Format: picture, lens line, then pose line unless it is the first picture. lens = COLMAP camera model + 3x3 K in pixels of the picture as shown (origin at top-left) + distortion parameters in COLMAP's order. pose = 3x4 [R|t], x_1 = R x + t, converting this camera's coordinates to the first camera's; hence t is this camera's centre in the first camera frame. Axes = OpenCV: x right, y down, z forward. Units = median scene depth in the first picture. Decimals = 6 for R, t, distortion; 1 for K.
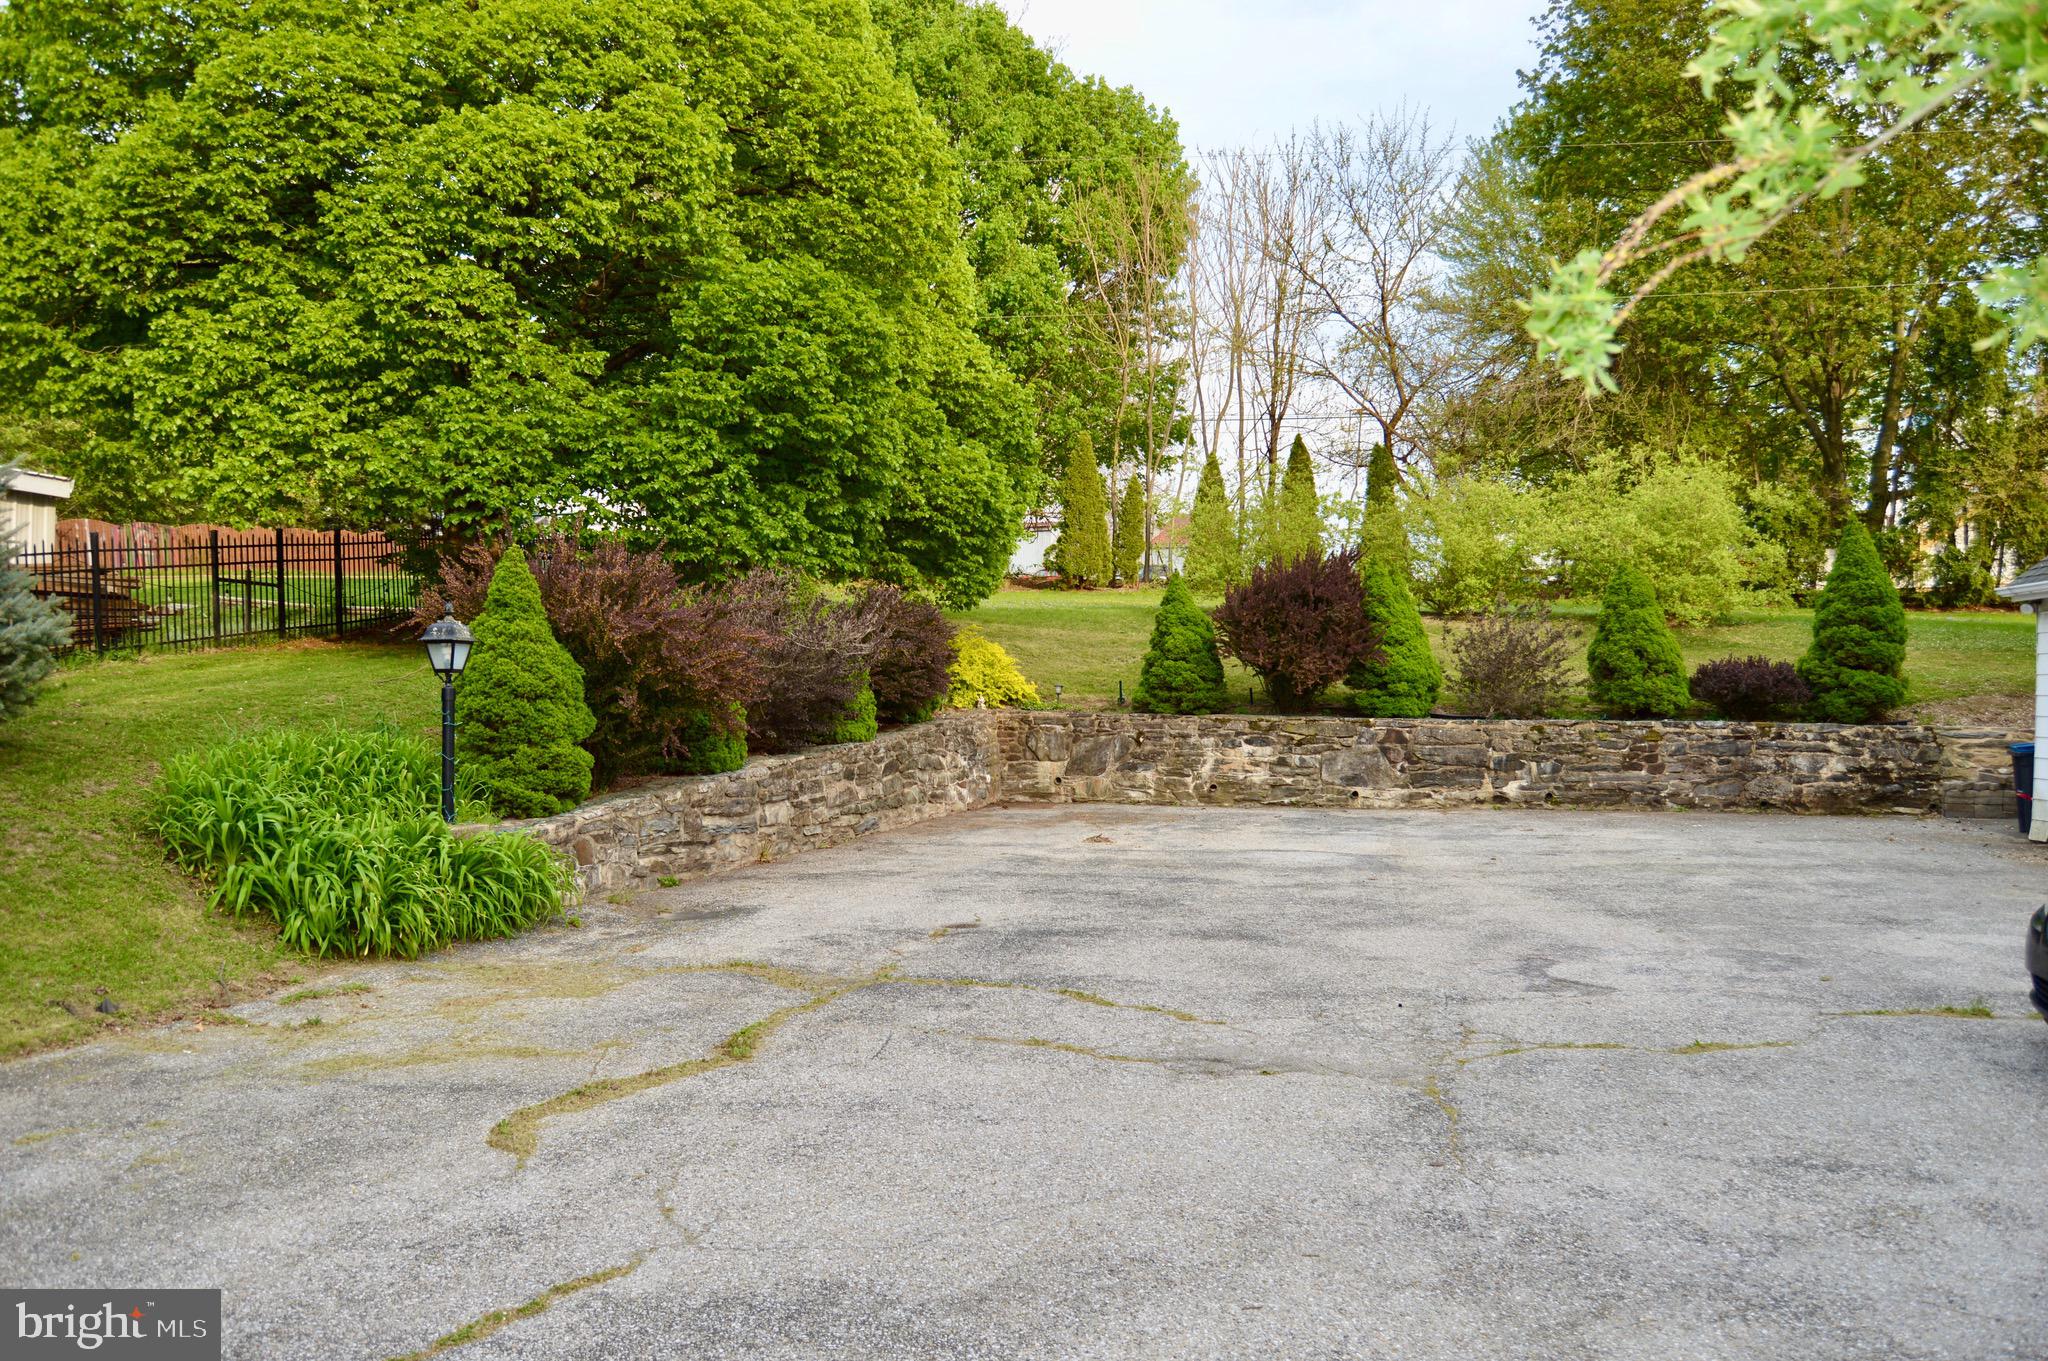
lens RADIAL K [[1624.3, 0, 1027.8], [0, 1624.3, 672.9], [0, 0, 1]] dist [-0.085293, 0.029617]
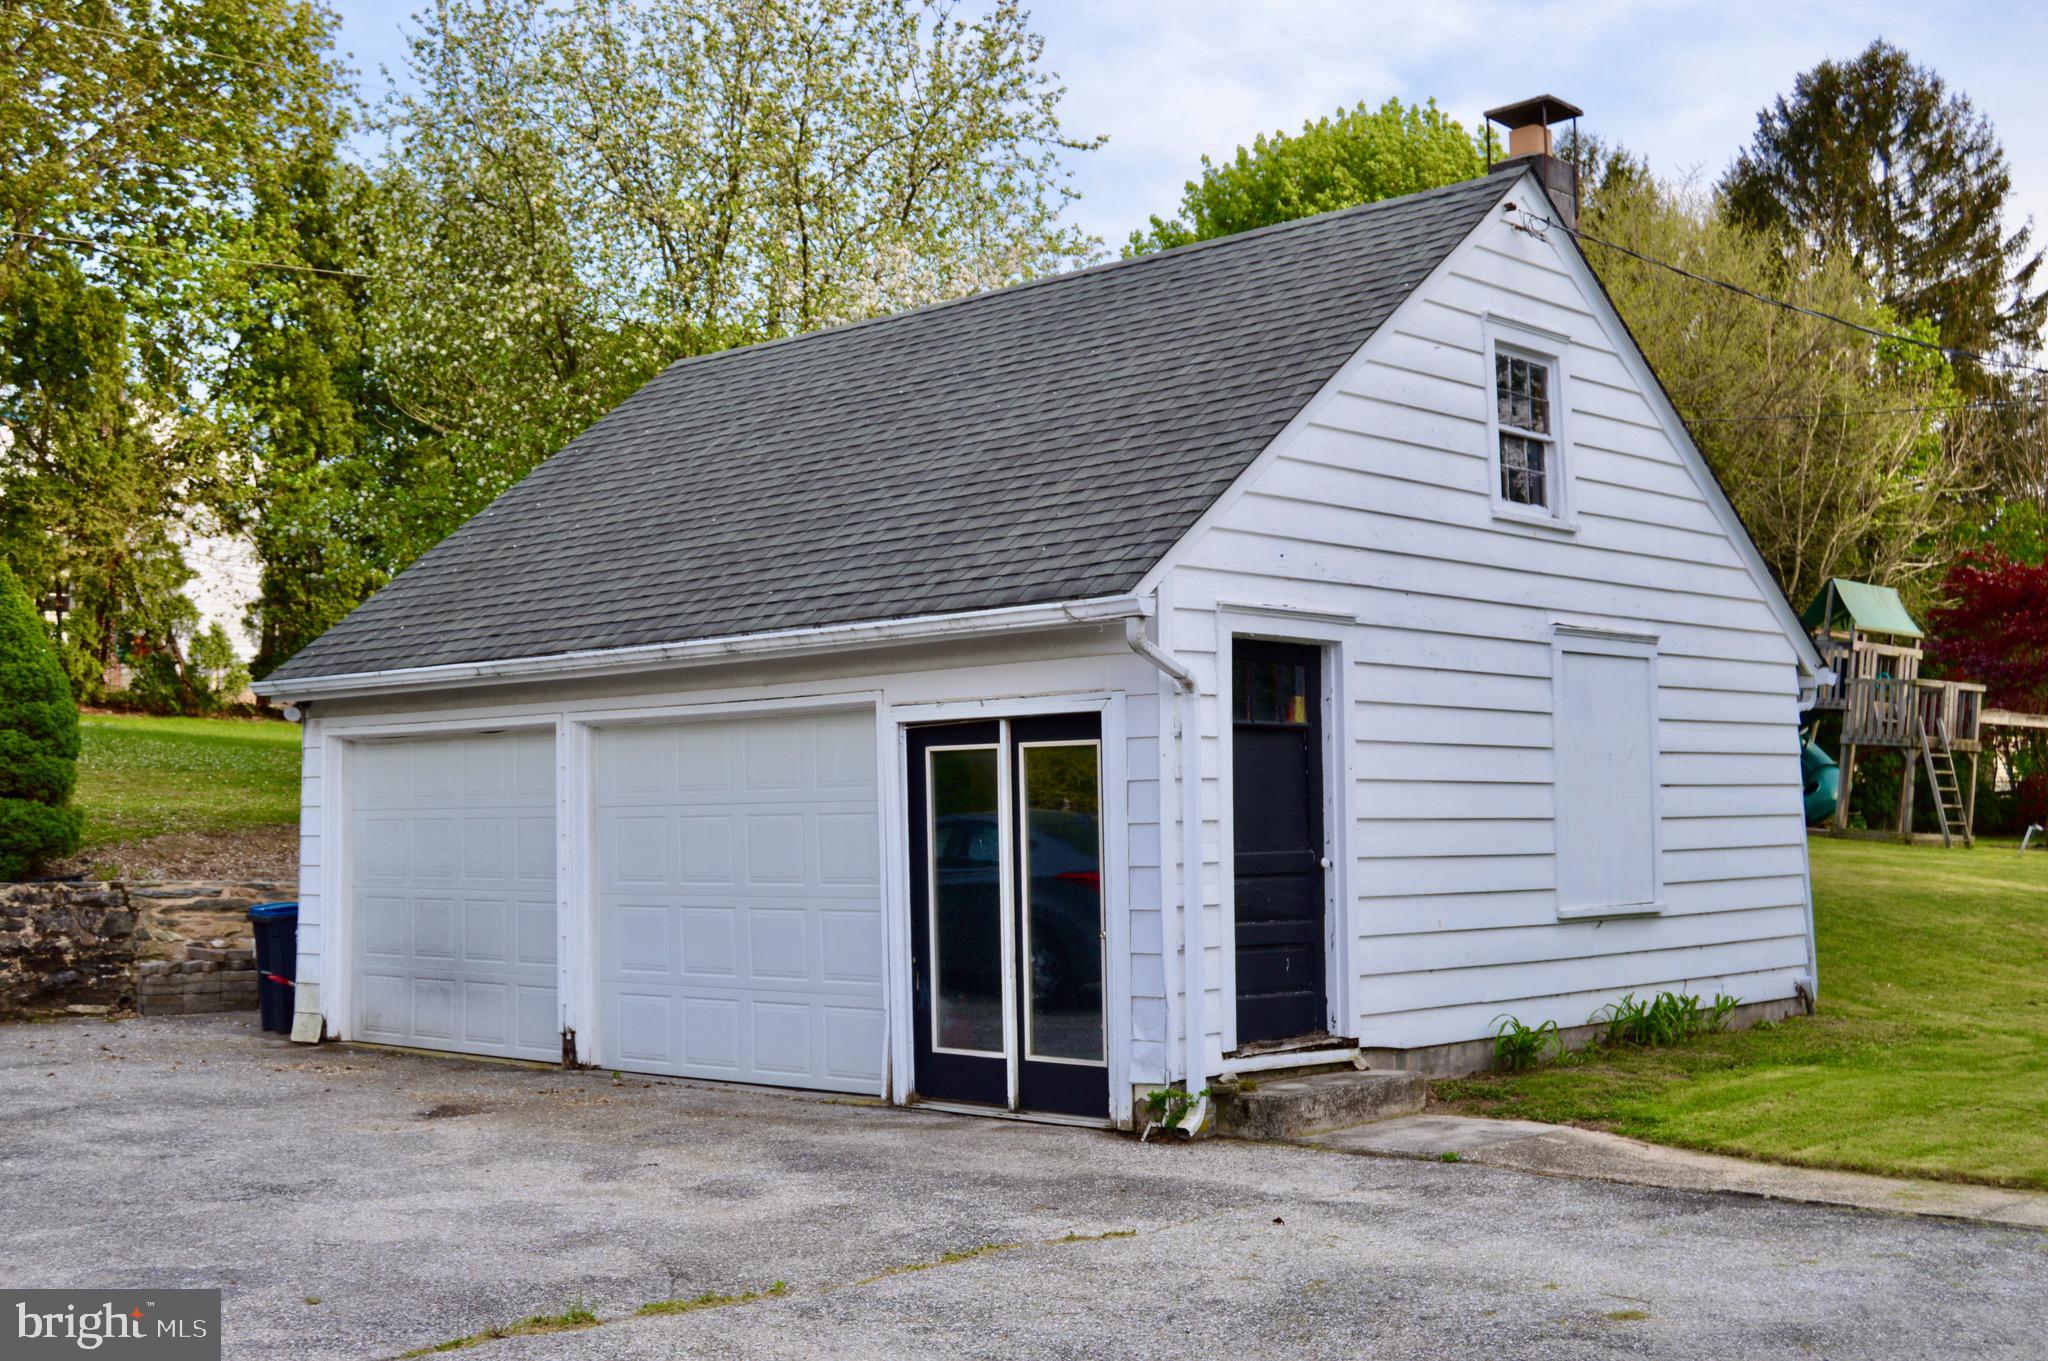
lens RADIAL K [[2399.4, 0, 1024.7], [0, 2399.4, 690.3], [0, 0, 1]] dist [-0.043560, 0.000000]
pose [[0.568128, 0.036557, 0.822128, -0.059742], [0.000679, 0.998992, -0.044890, -0.002616], [-0.822940, 0.026062, 0.567530, 0.117506]]
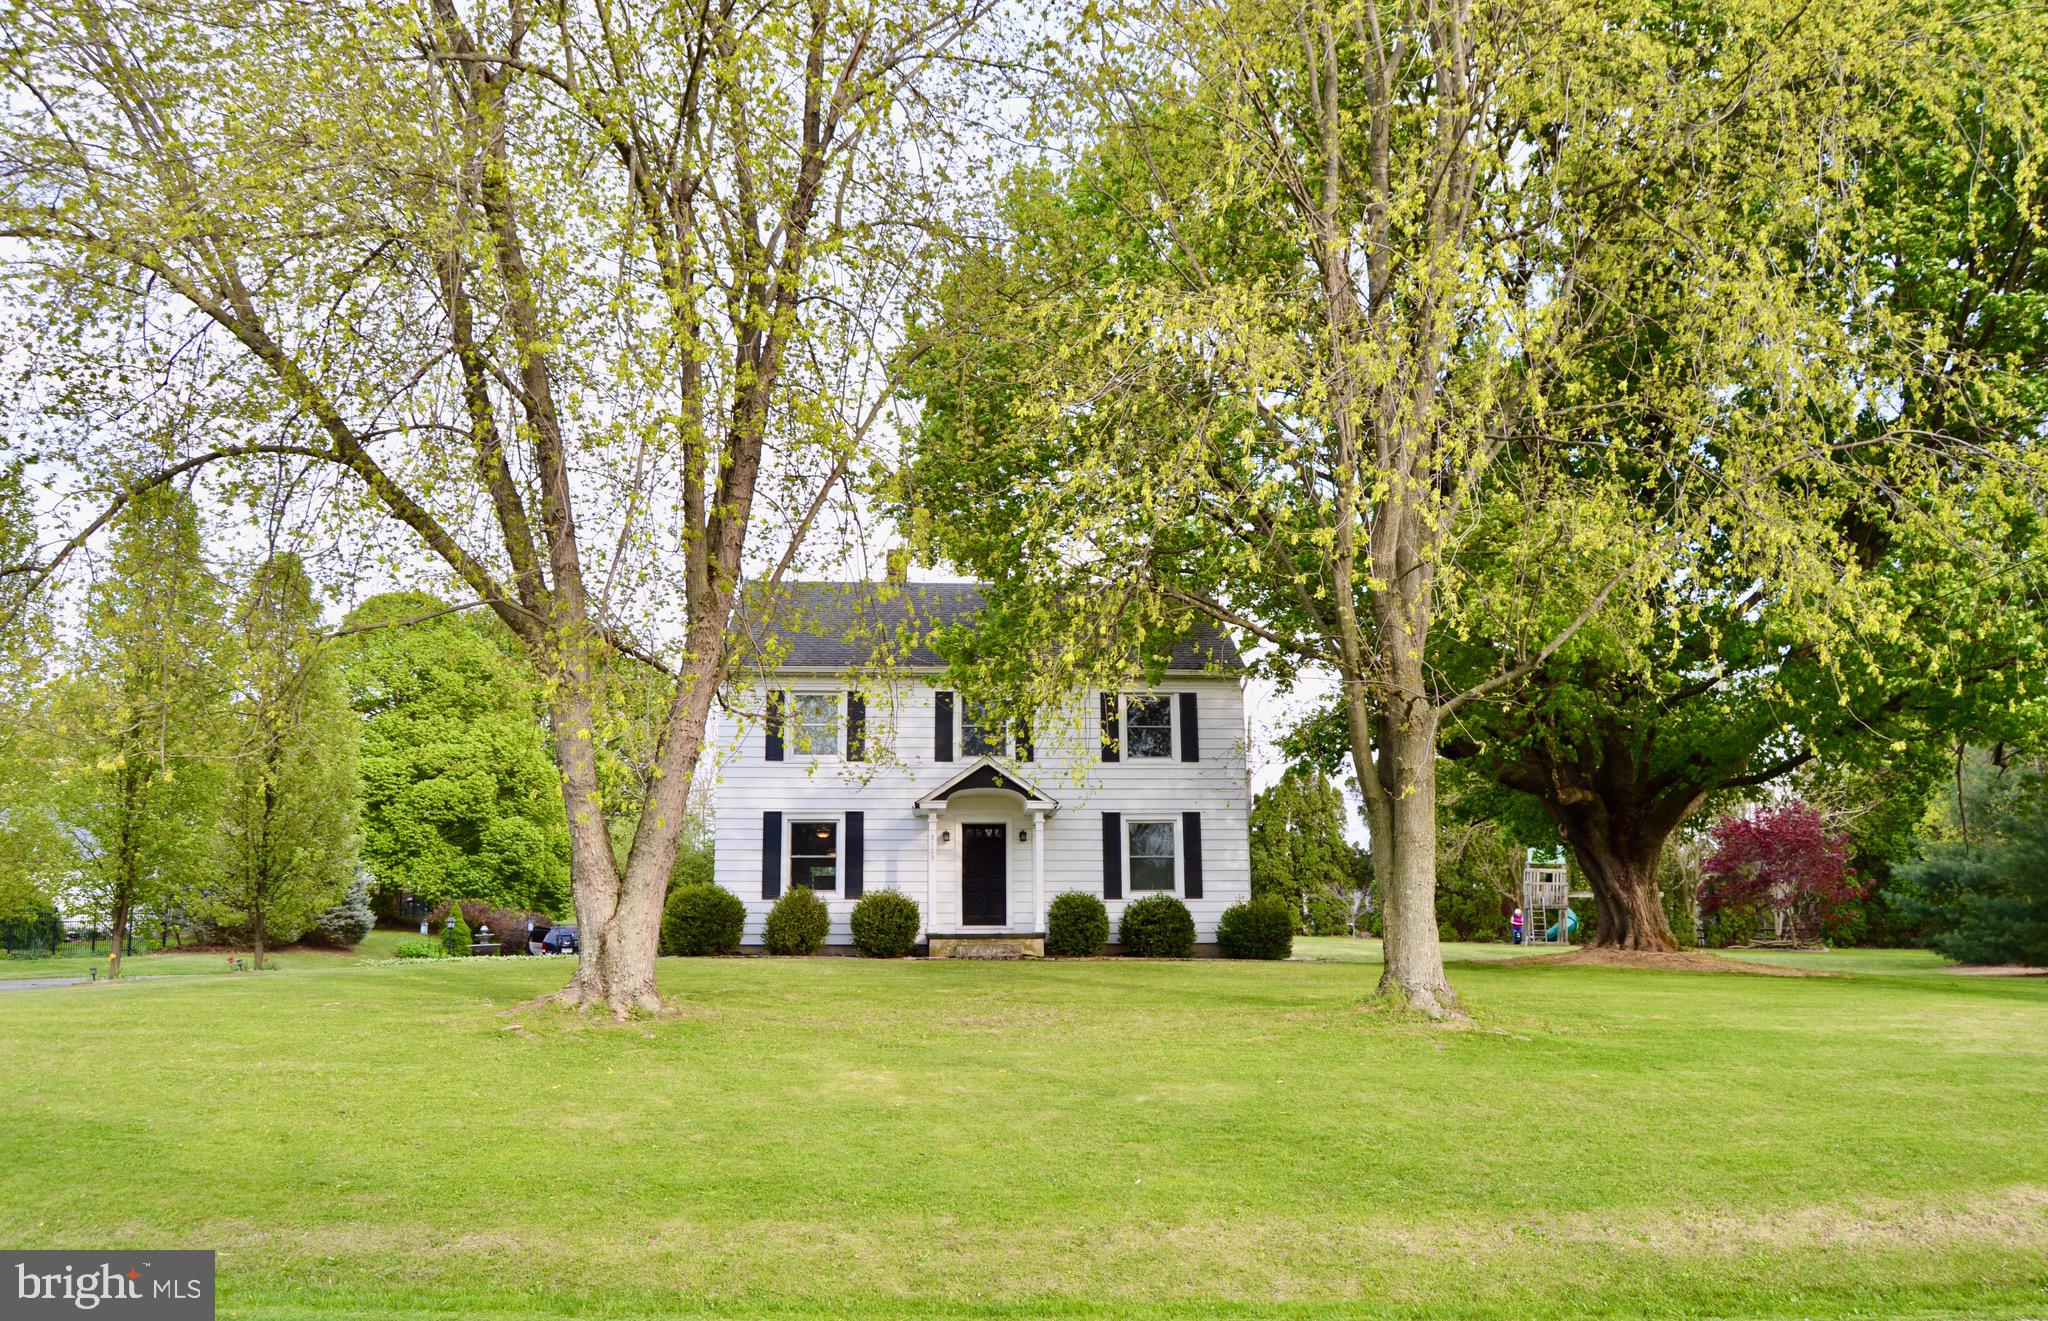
lens RADIAL K [[1632.1, 0, 1028.1], [0, 1632.1, 671.8], [0, 0, 1]] dist [-0.064959, -0.005574]
pose [[0.975923, 0.032537, 0.215674, 0.175808], [0.010361, 0.980779, -0.194848, 0.130698], [-0.217868, 0.192391, 0.956828, -2.738158]]
